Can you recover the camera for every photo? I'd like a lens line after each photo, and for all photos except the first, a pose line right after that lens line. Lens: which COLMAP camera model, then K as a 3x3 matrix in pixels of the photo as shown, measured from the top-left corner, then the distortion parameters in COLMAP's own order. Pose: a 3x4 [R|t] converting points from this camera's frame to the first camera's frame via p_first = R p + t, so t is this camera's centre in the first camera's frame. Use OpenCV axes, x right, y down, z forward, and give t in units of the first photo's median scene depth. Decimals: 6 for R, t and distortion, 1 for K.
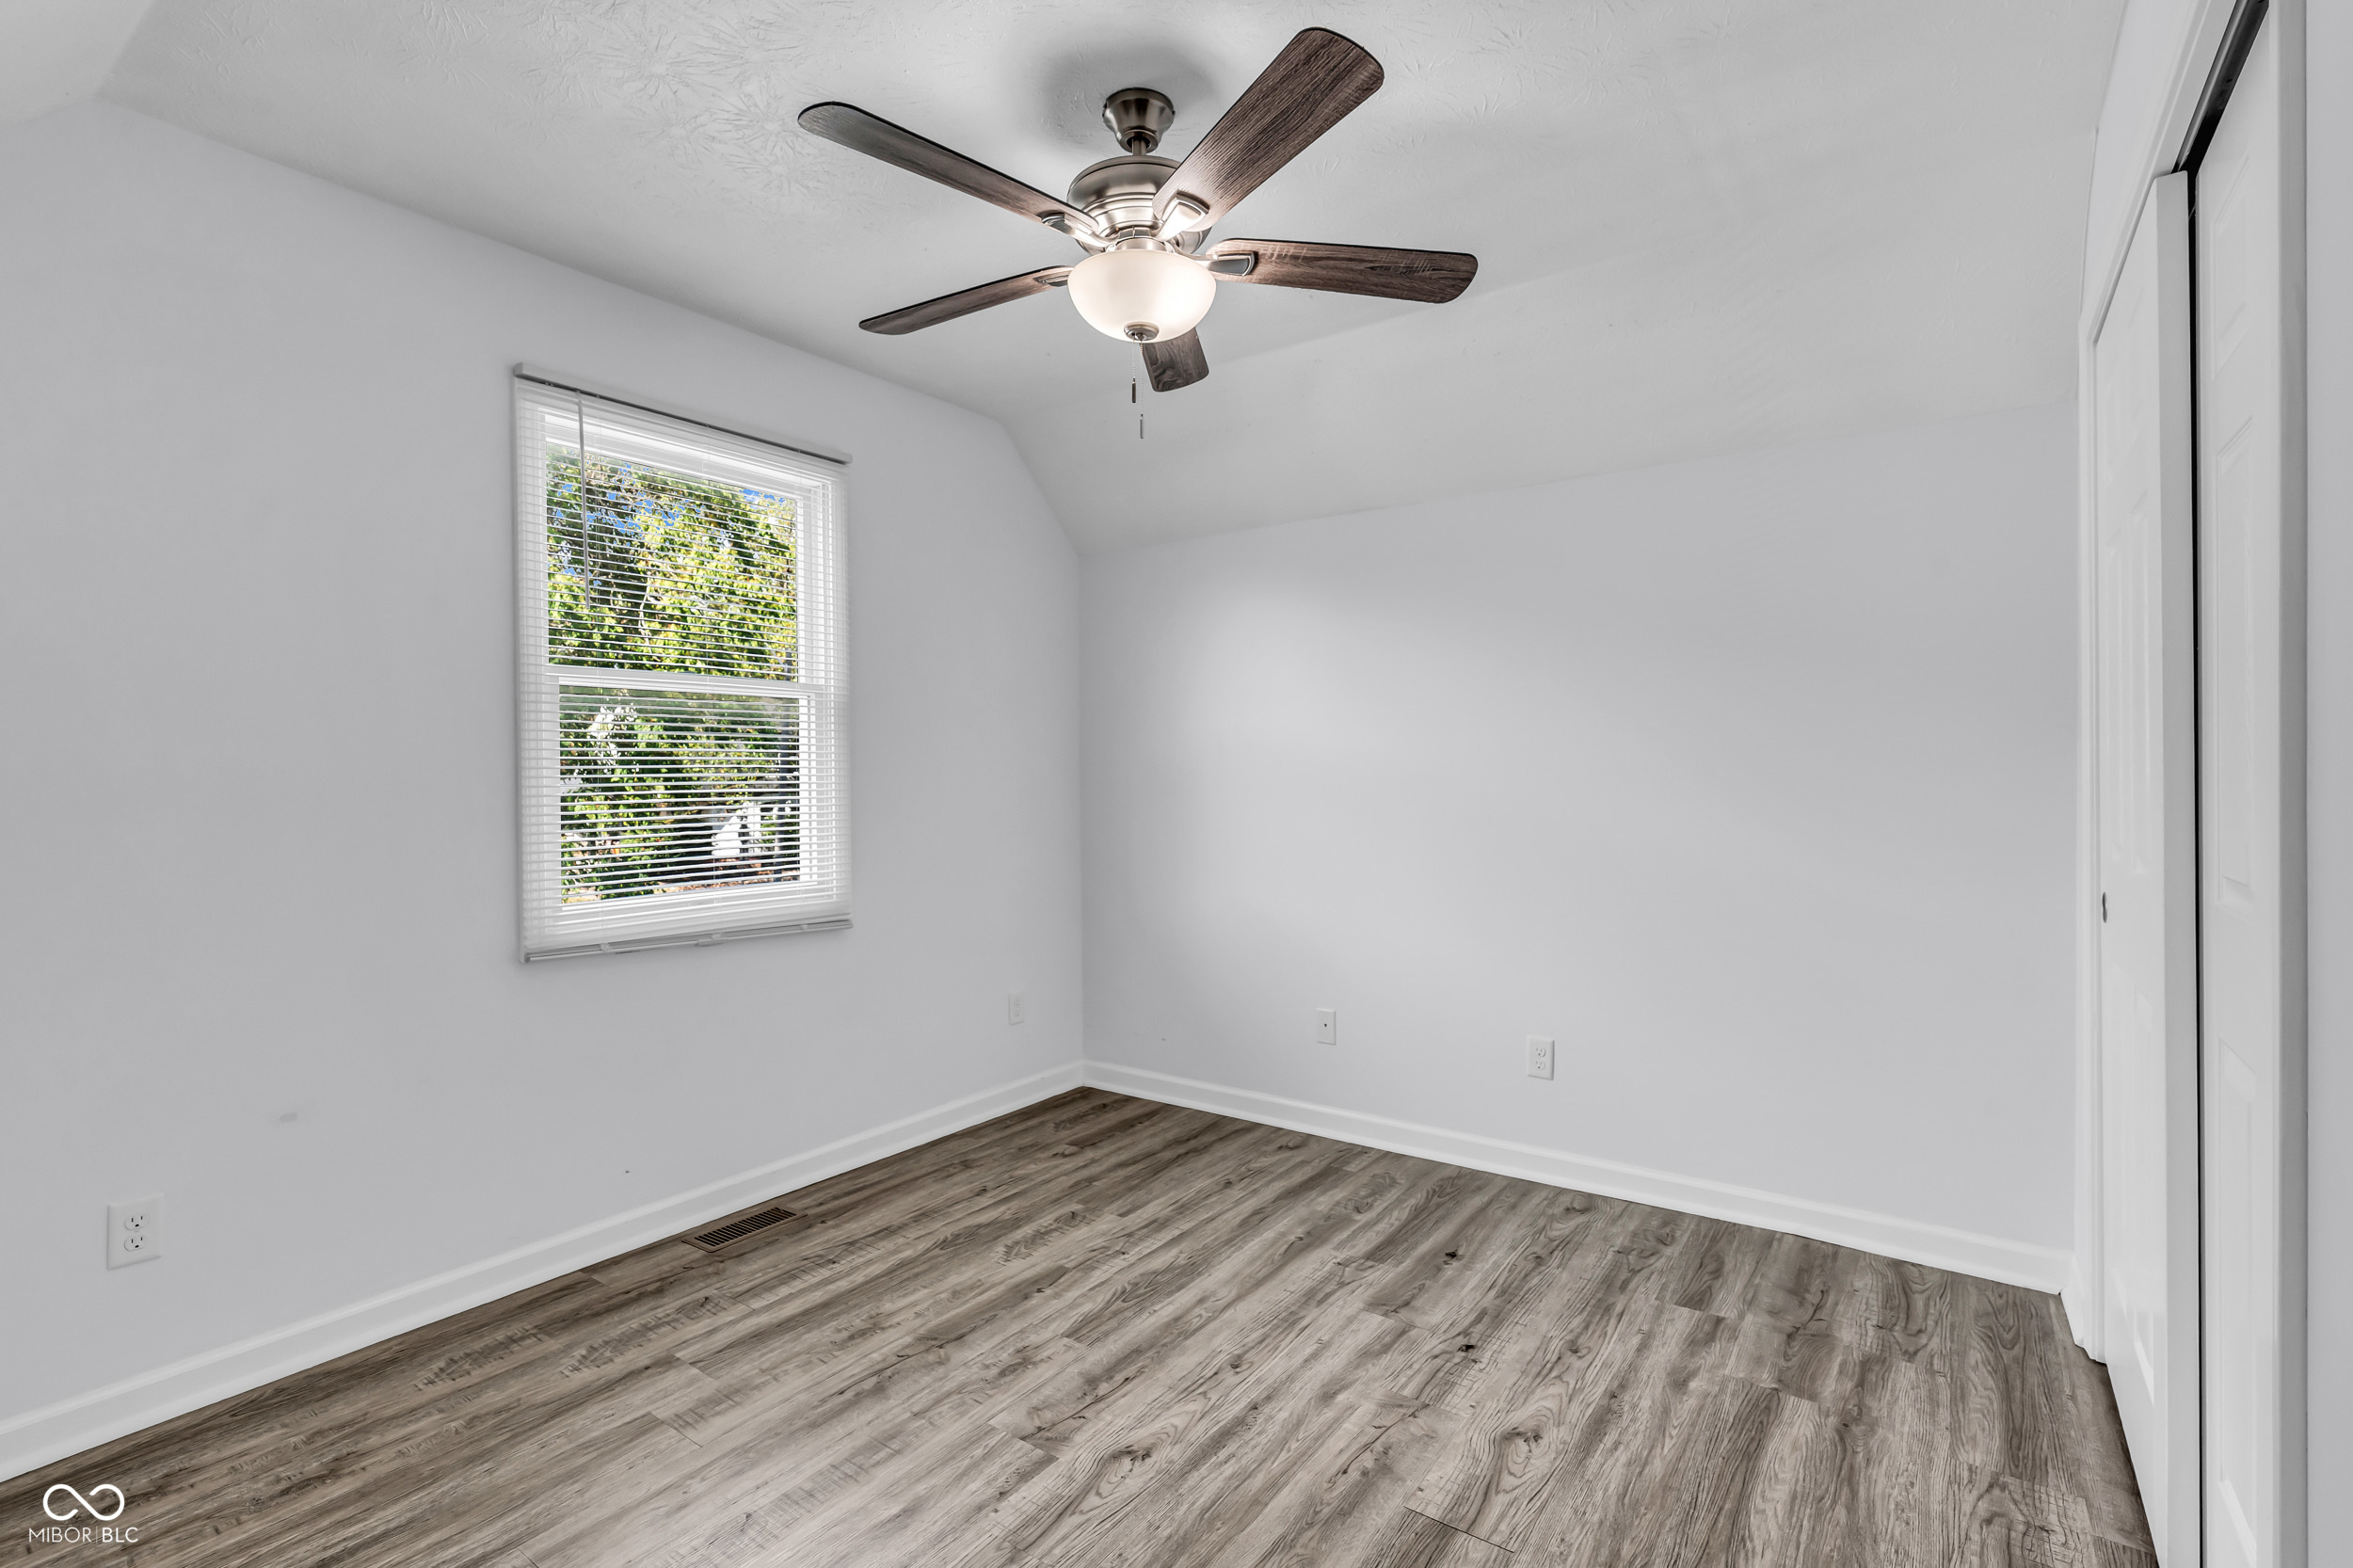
lens RADIAL K [[1088.0, 0, 1174.8], [0, 1088.0, 783.5], [0, 0, 1]] dist [-0.006122, 0.002683]
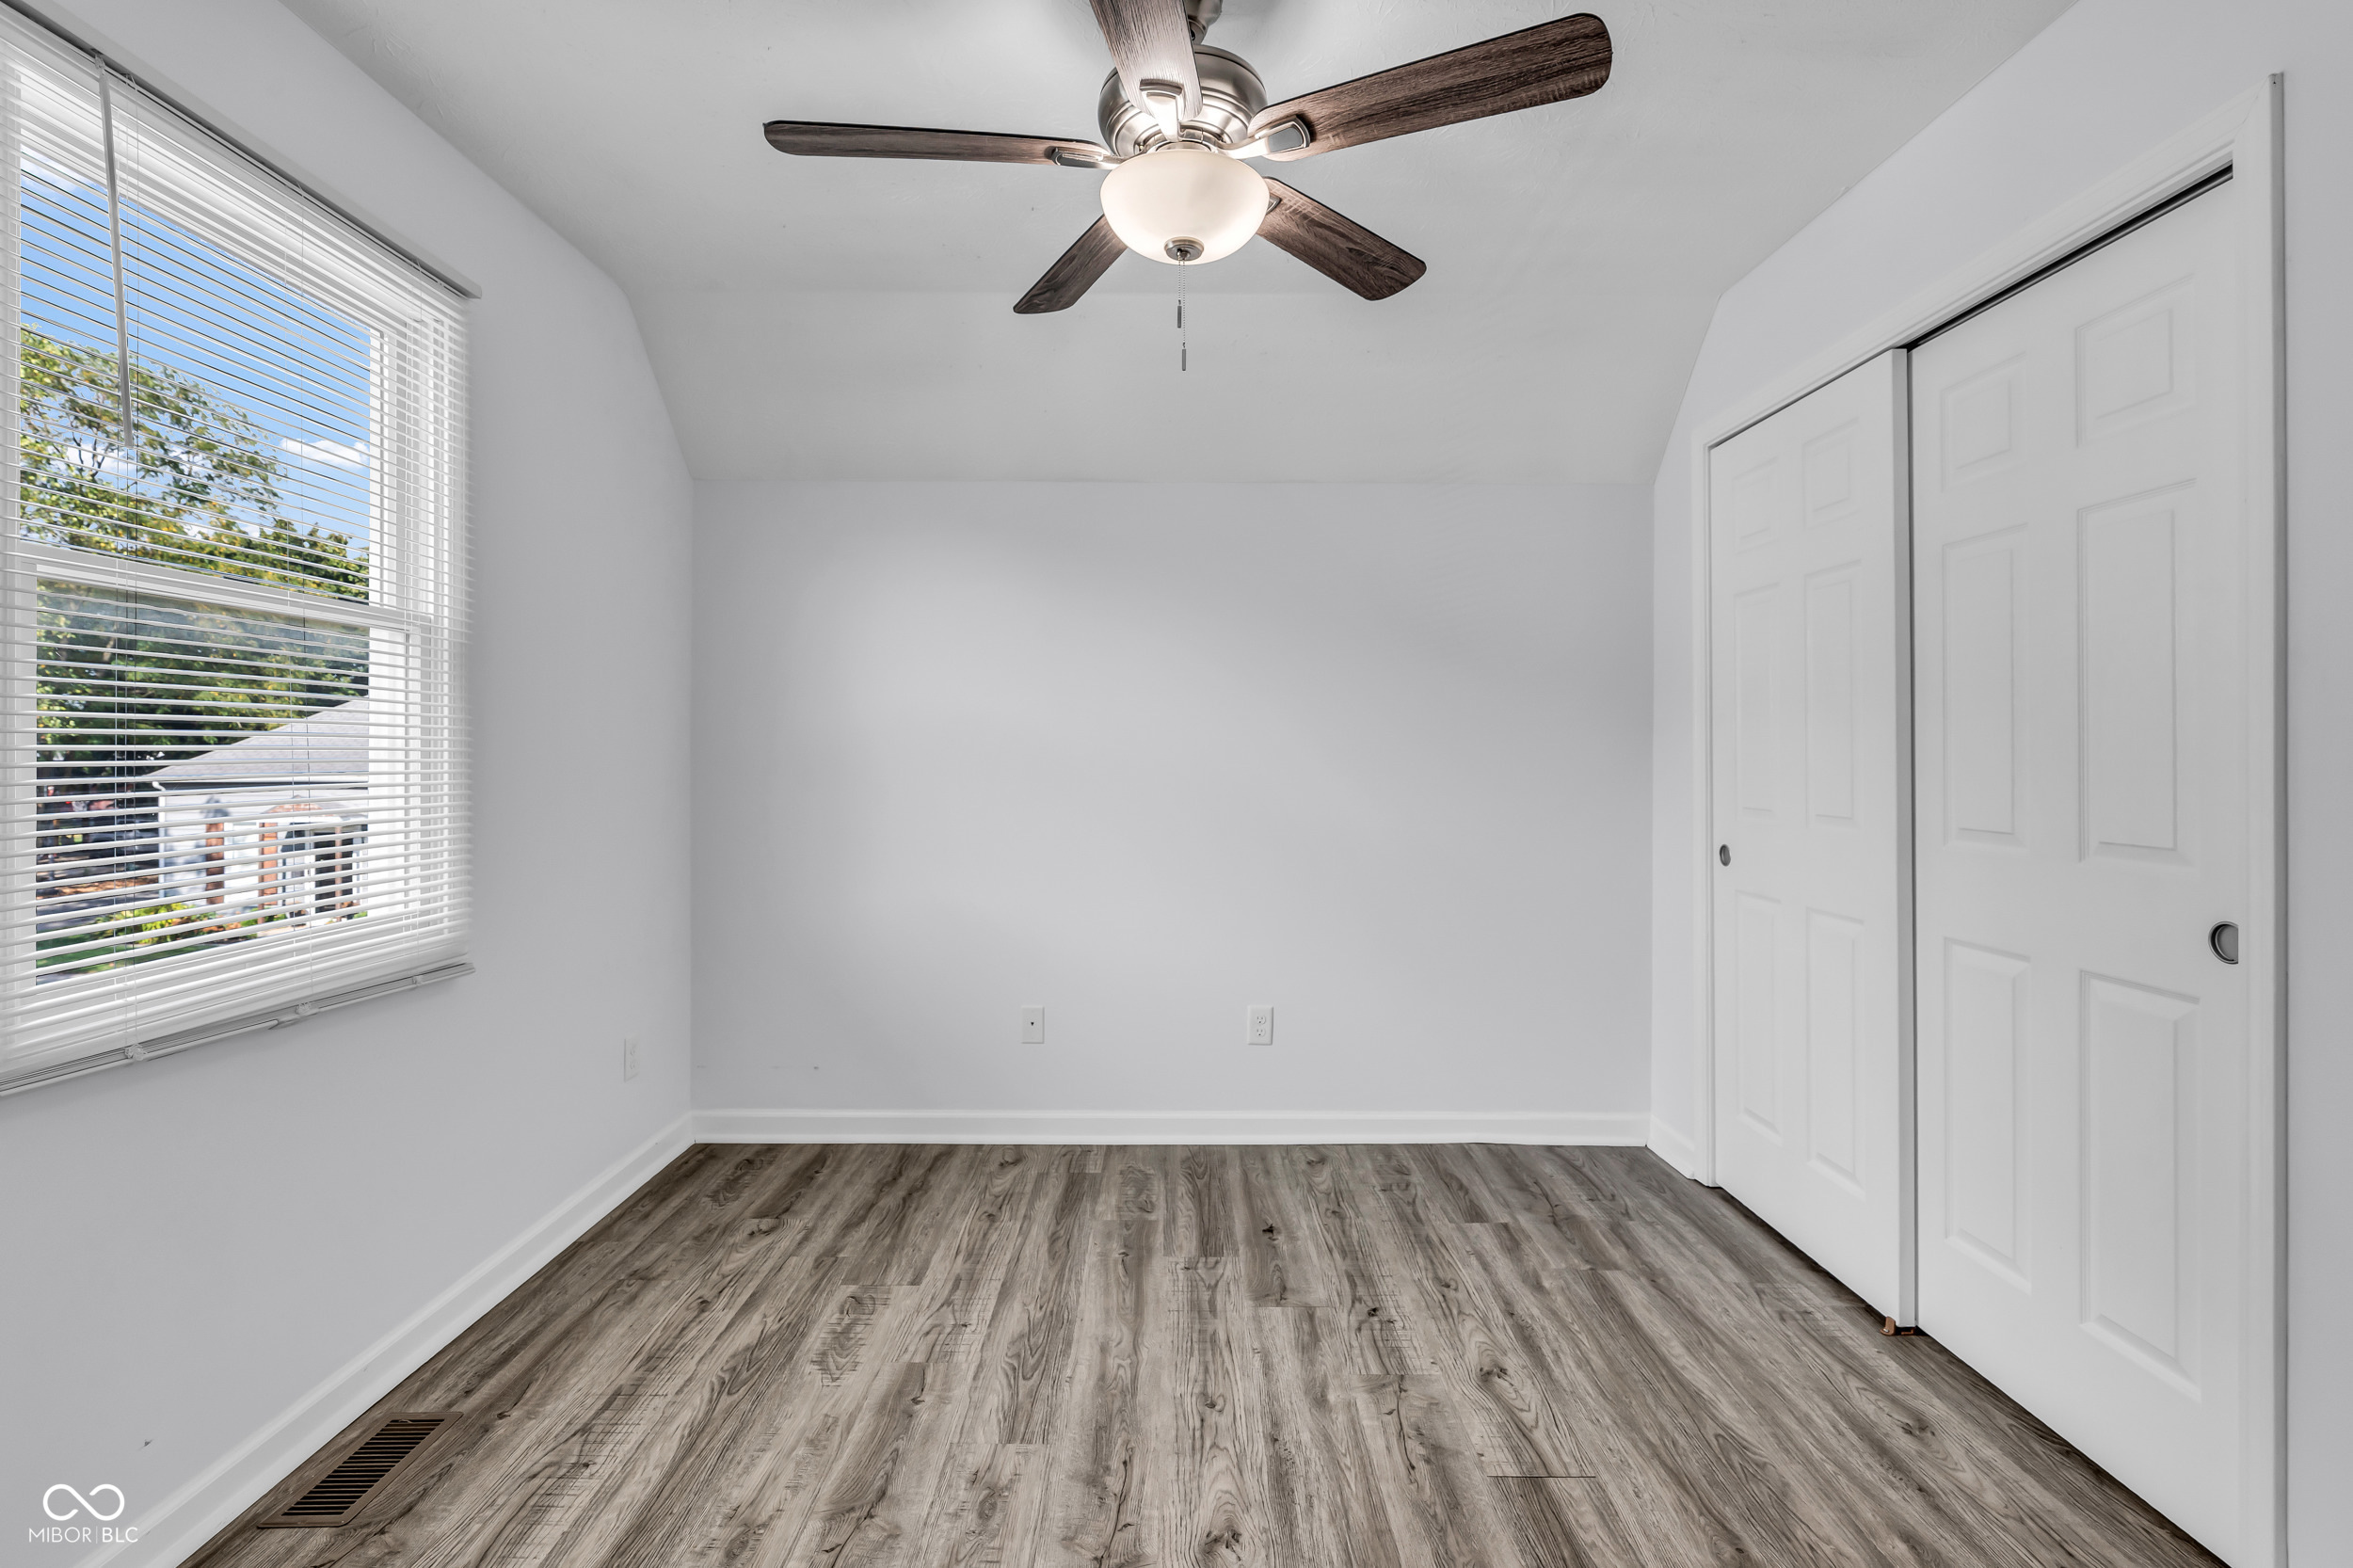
lens RADIAL K [[1088.0, 0, 1192.2], [0, 1088.0, 748.5], [0, 0, 1]] dist [-0.006122, 0.002683]
pose [[0.809014, 0.011760, 0.587671, -0.418483], [-0.002812, 0.999866, -0.016137, 0.001683], [-0.587782, 0.011402, 0.808939, 0.225915]]
